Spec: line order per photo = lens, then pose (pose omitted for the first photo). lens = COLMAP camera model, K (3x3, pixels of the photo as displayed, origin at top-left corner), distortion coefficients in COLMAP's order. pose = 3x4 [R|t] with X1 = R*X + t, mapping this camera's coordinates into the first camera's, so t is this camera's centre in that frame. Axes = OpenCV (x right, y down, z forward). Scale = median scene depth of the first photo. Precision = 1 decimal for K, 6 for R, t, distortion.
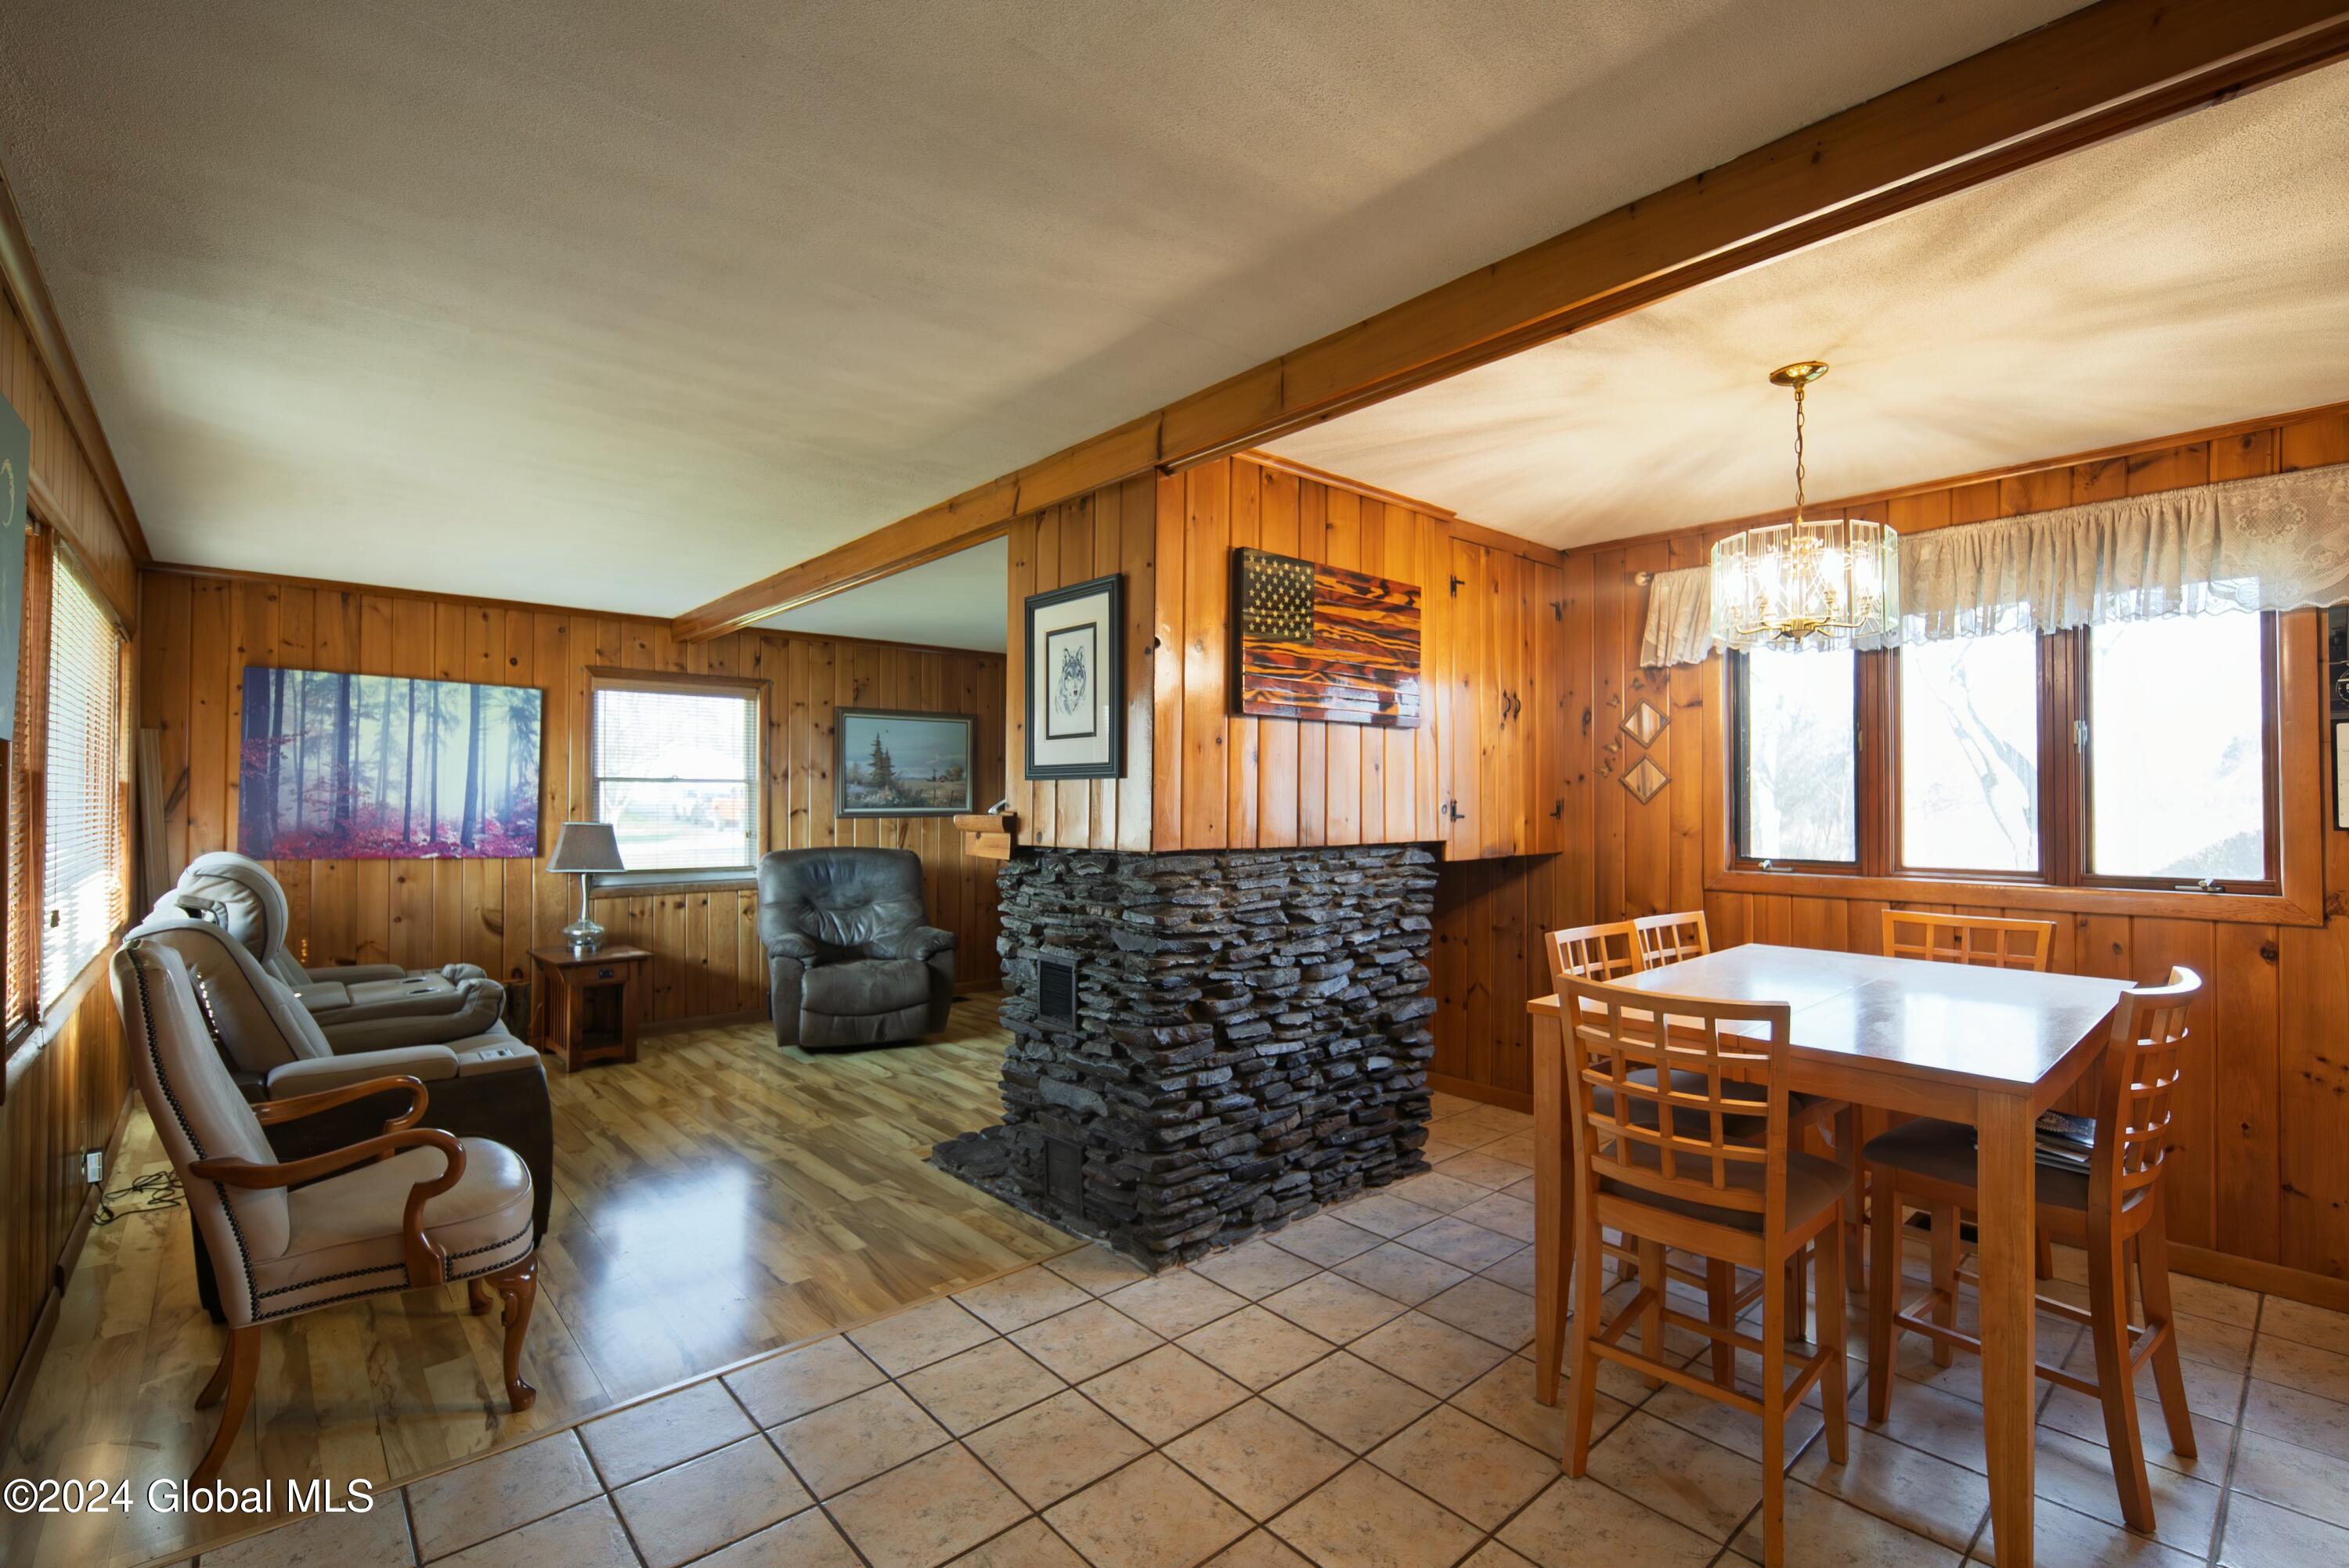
lens RADIAL K [[1030.0, 0, 1197.8], [0, 1030.0, 796.3], [0, 0, 1]] dist [0.001248, -0.000237]
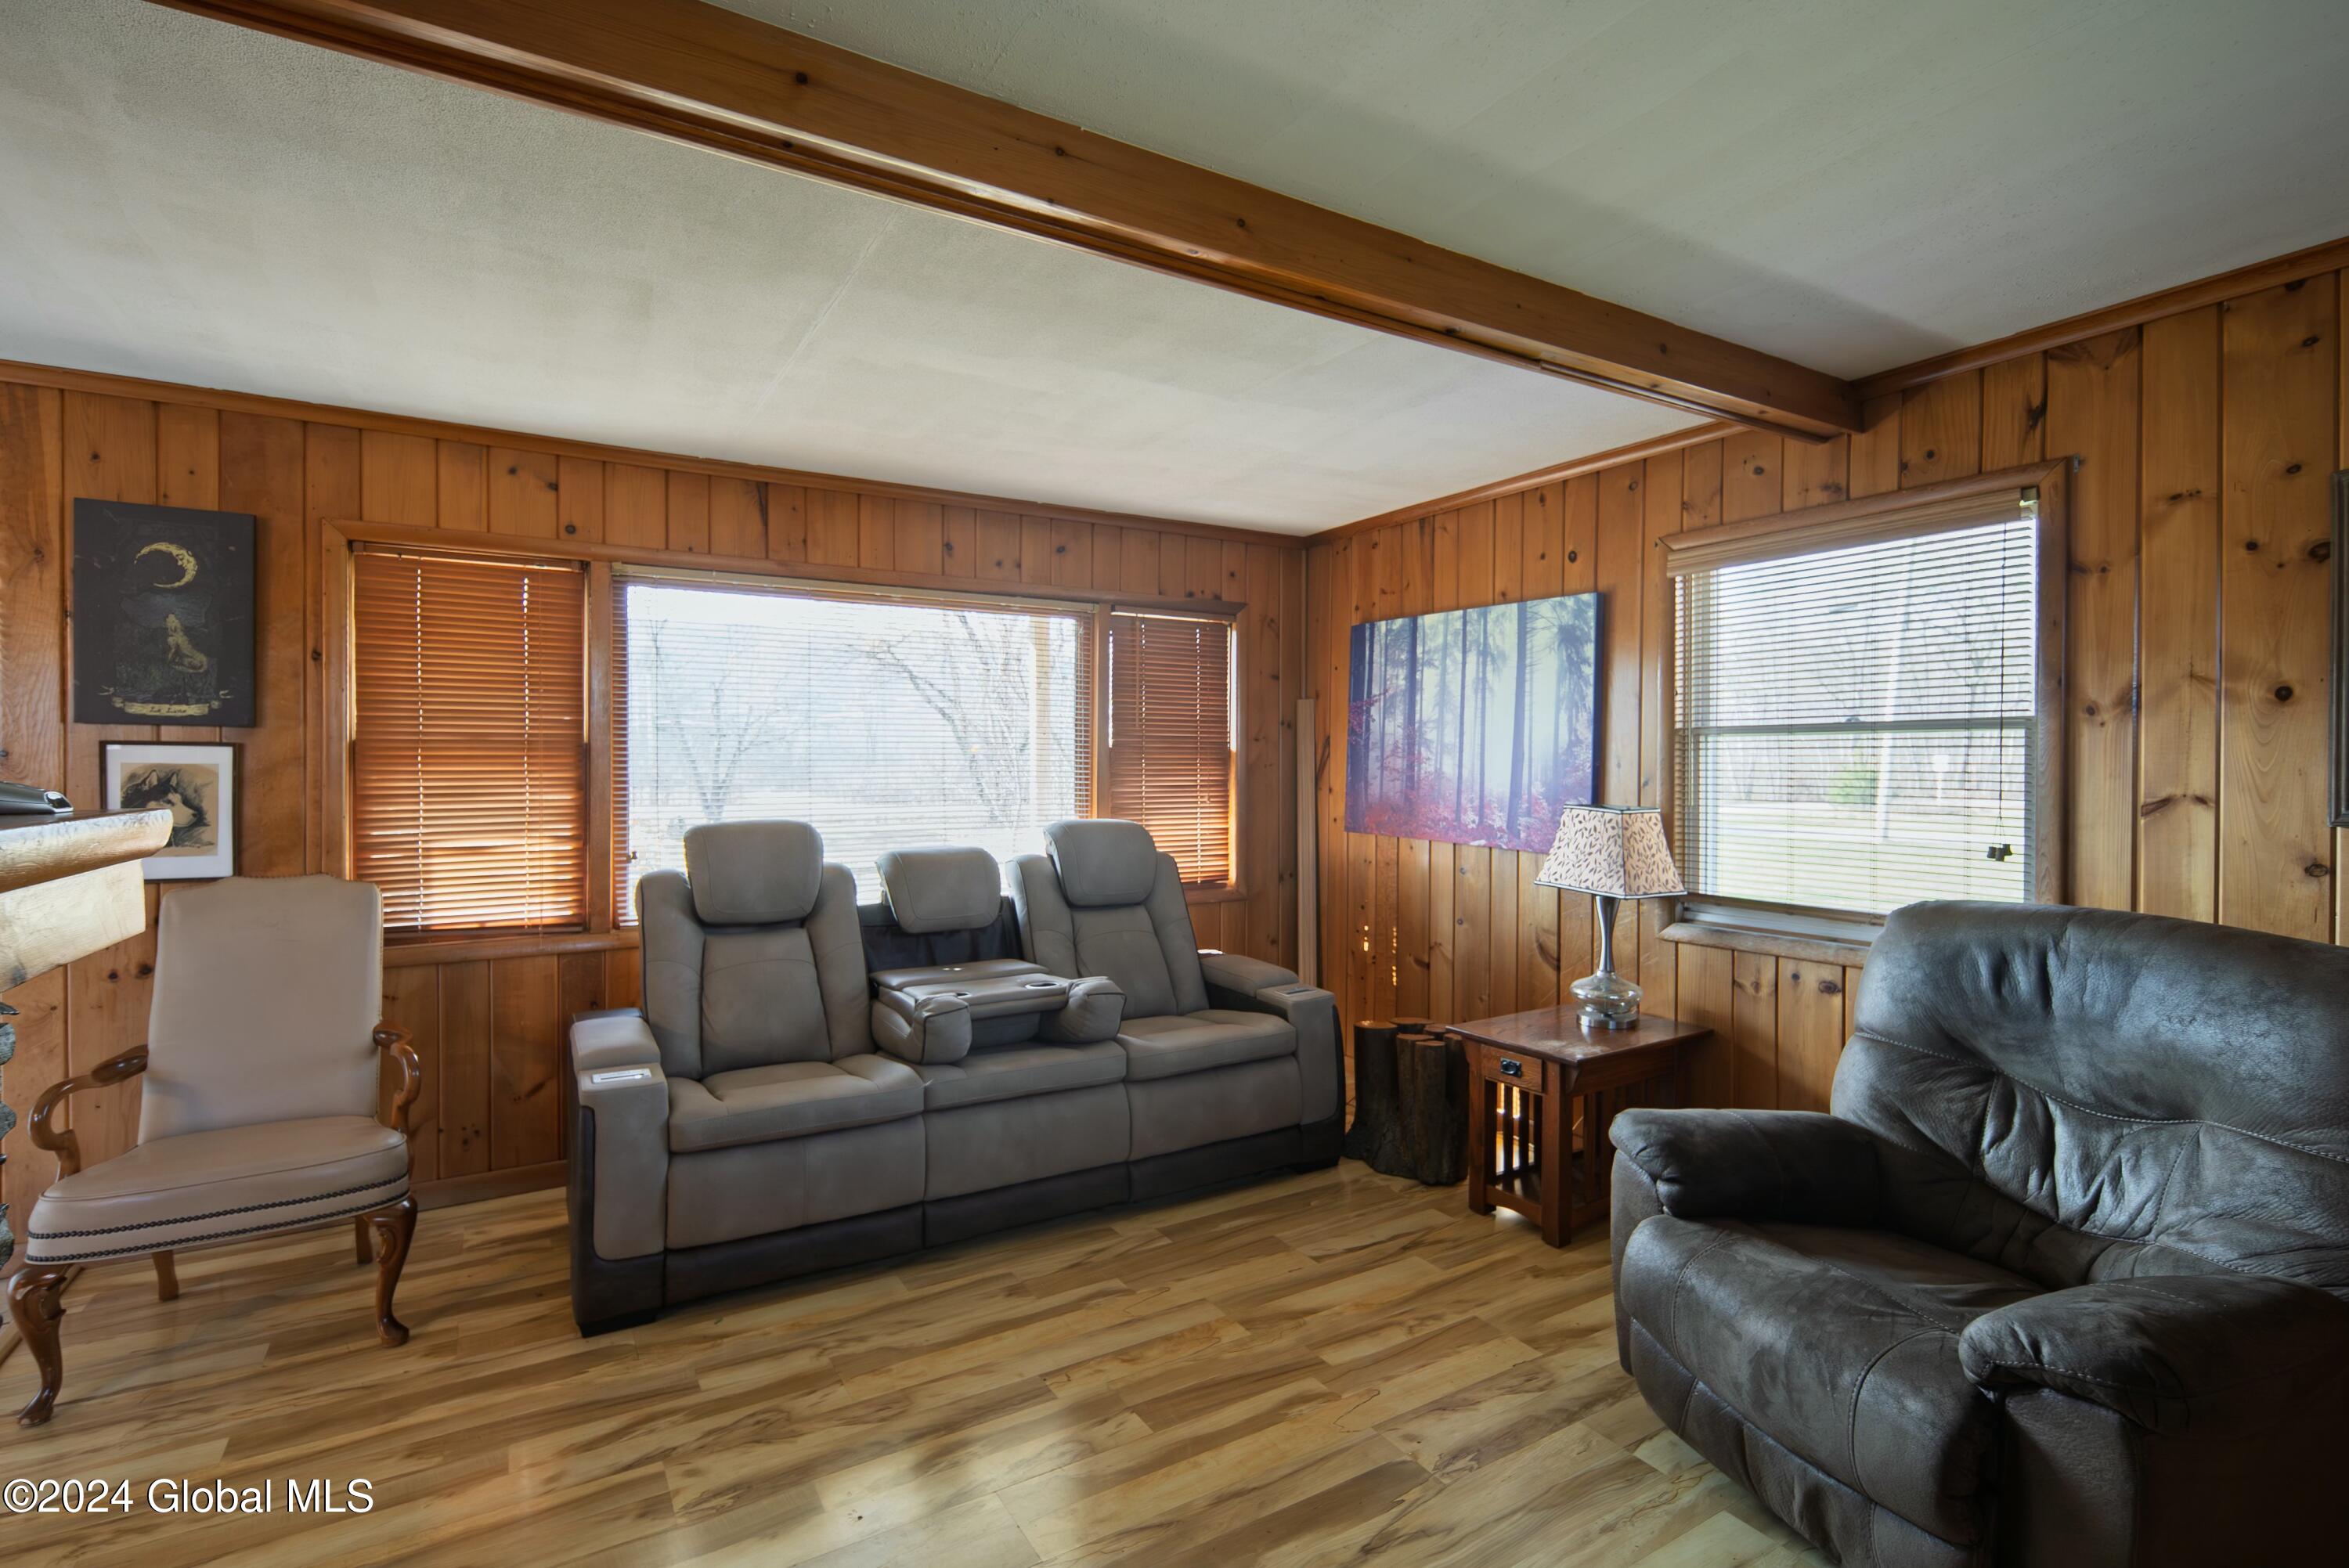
lens RADIAL K [[1032.9, 0, 1174.2], [0, 1032.9, 775.0], [0, 0, 1]] dist [0.000039, -0.000145]
pose [[-0.182584, 0.007069, -0.983165, 0.043780], [0.002235, 0.999975, 0.006774, 0.004734], [0.983188, -0.000961, -0.182595, 1.348860]]
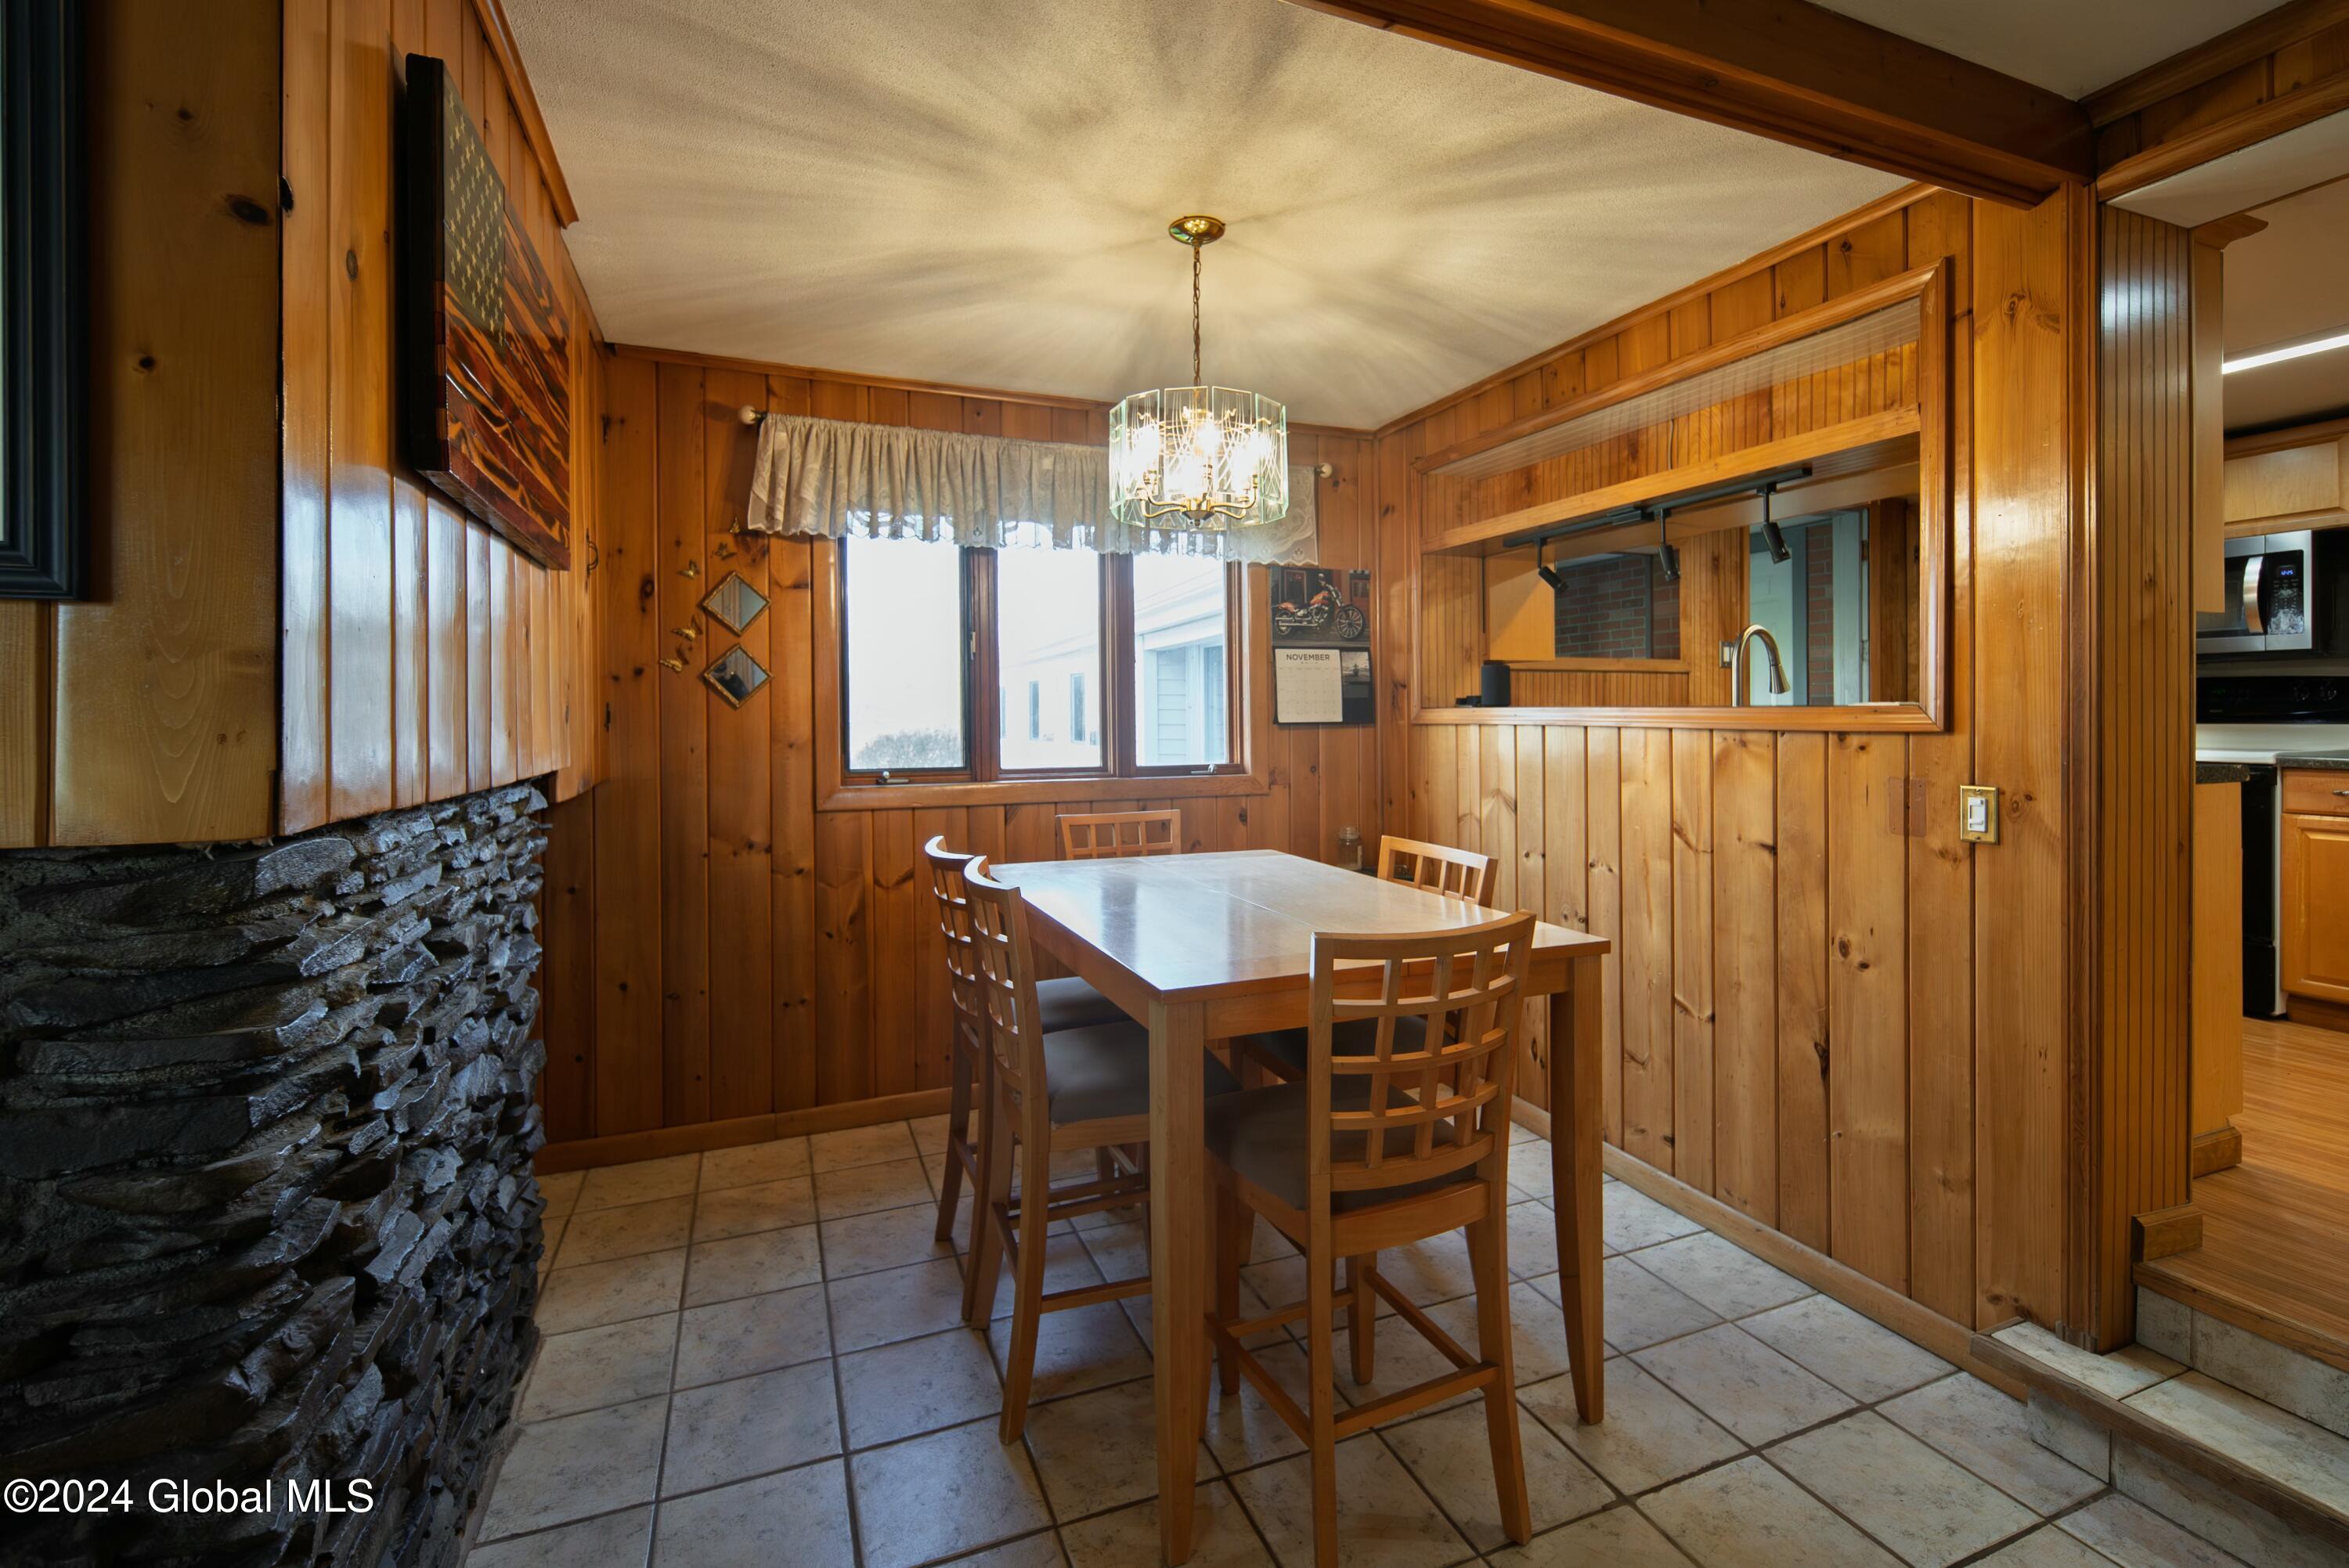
lens RADIAL K [[1024.1, 0, 1161.4], [0, 1024.1, 720.1], [0, 0, 1]] dist [0.000623, -0.000068]
pose [[0.352272, -0.007817, 0.935865, -0.197026], [0.000309, 0.999966, 0.008236, 0.011515], [-0.935897, -0.002612, 0.352263, 0.494298]]
